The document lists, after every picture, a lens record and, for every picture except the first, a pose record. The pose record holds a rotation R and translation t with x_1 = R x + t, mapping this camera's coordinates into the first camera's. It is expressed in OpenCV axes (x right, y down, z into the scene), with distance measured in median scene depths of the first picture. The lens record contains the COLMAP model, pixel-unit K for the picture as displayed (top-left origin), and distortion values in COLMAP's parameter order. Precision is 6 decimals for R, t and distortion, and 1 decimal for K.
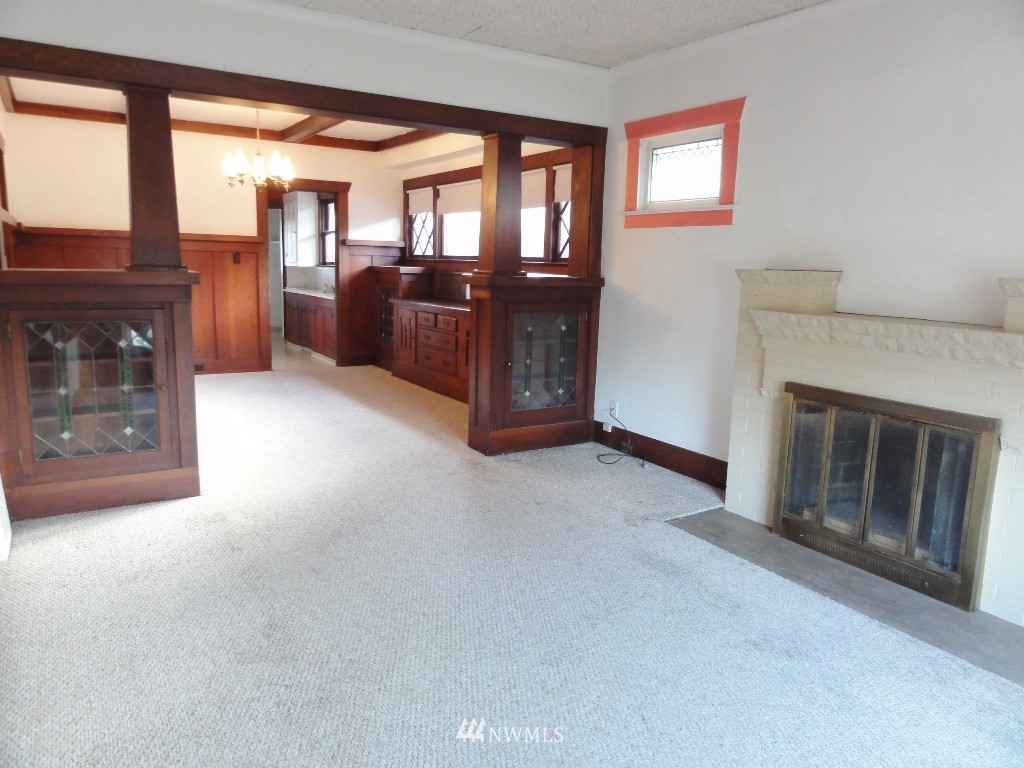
lens RADIAL K [[724.3, 0, 512.0], [0, 724.3, 384.0], [0, 0, 1]] dist [-0.003896, 0.004808]
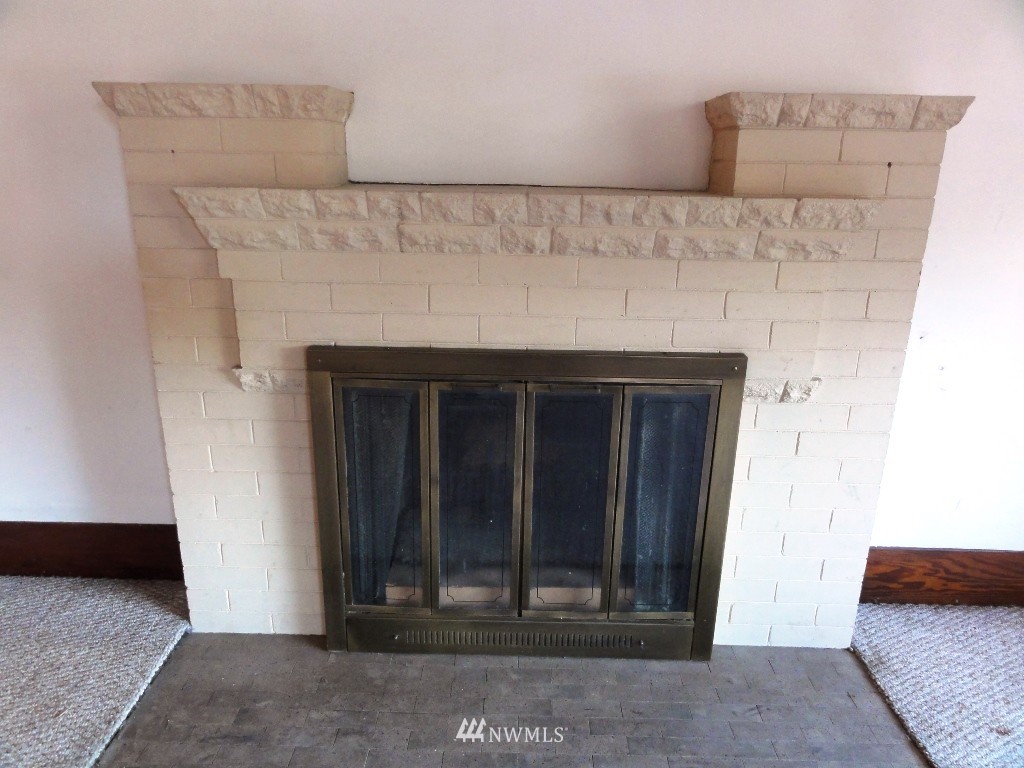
lens RADIAL K [[724.3, 0, 512.0], [0, 724.3, 384.0], [0, 0, 1]] dist [-0.003896, 0.004808]
pose [[0.539405, -0.272989, 0.796567, 0.090853], [0.140679, 0.961910, 0.234391, -0.070834], [-0.830212, -0.014371, 0.557263, 0.671519]]
